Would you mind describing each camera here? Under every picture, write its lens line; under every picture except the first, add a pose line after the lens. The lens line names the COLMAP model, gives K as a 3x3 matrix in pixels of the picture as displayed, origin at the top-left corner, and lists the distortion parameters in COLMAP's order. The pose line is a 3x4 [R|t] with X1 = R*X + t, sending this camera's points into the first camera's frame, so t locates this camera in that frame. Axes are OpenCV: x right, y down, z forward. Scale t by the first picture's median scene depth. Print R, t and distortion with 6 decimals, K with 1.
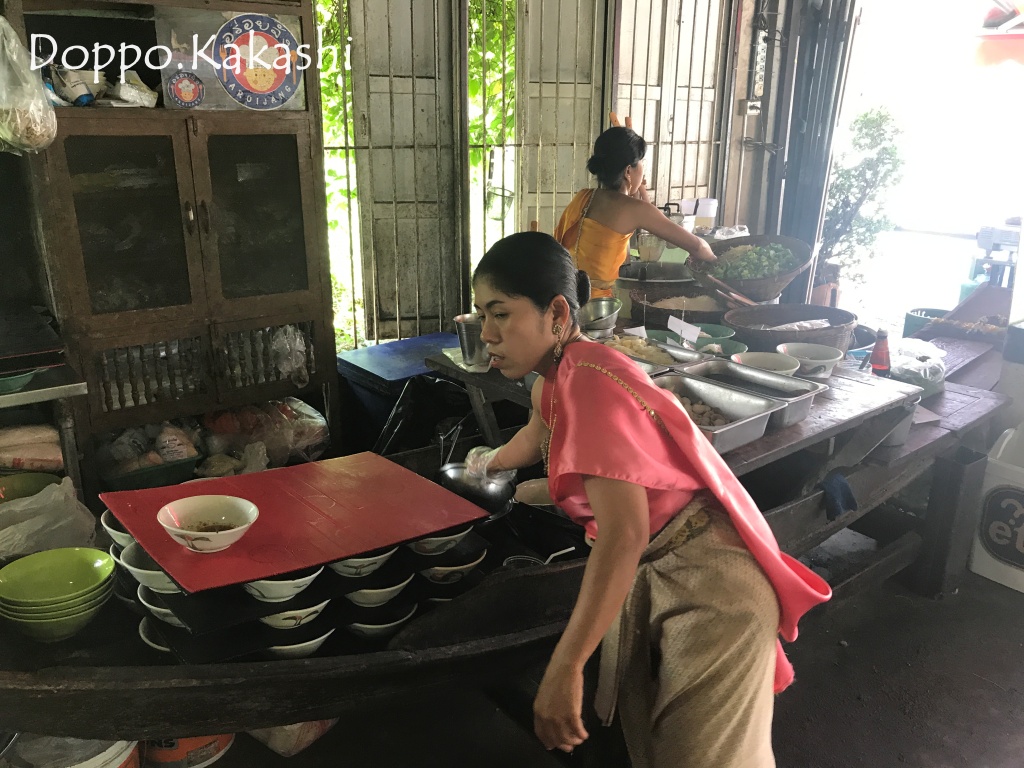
lens RADIAL K [[834.8, 0, 513.2], [0, 834.8, 385.4], [0, 0, 1]] dist [0.014950, 0.015928]
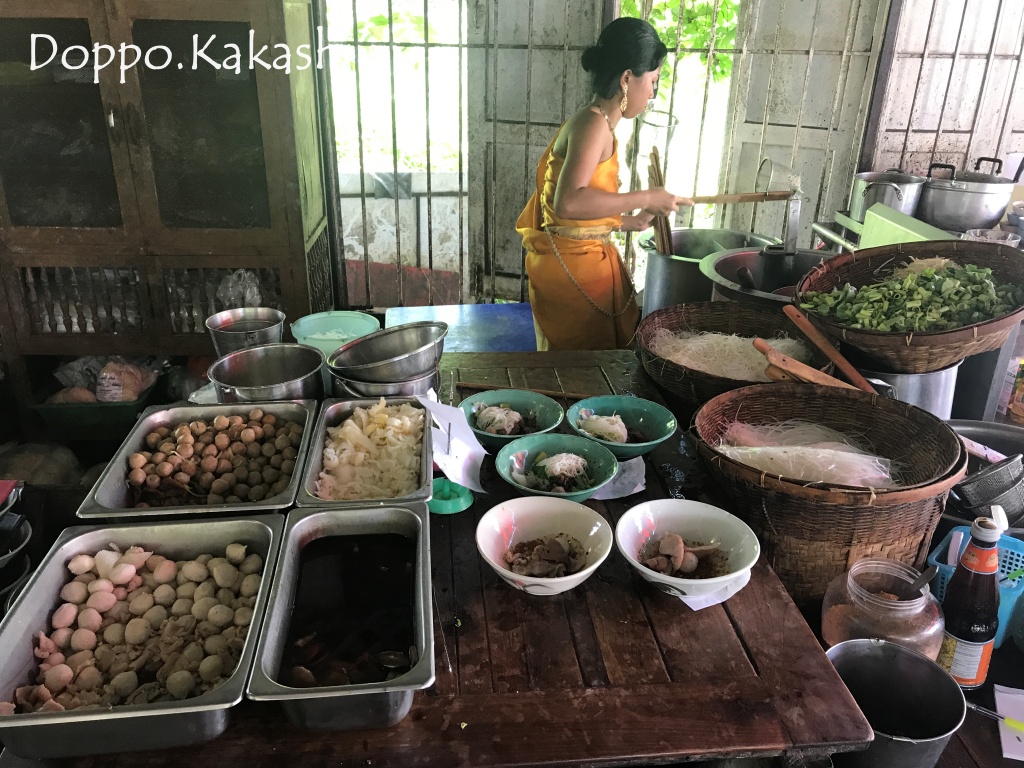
lens RADIAL K [[834.8, 0, 512.5], [0, 834.8, 382.2], [0, 0, 1]] dist [0.014950, 0.015928]
pose [[0.833254, 0.235061, -0.500434, 0.389270], [-0.182982, 0.971360, 0.151584, -0.141874], [0.521733, -0.034738, 0.852401, 0.465695]]
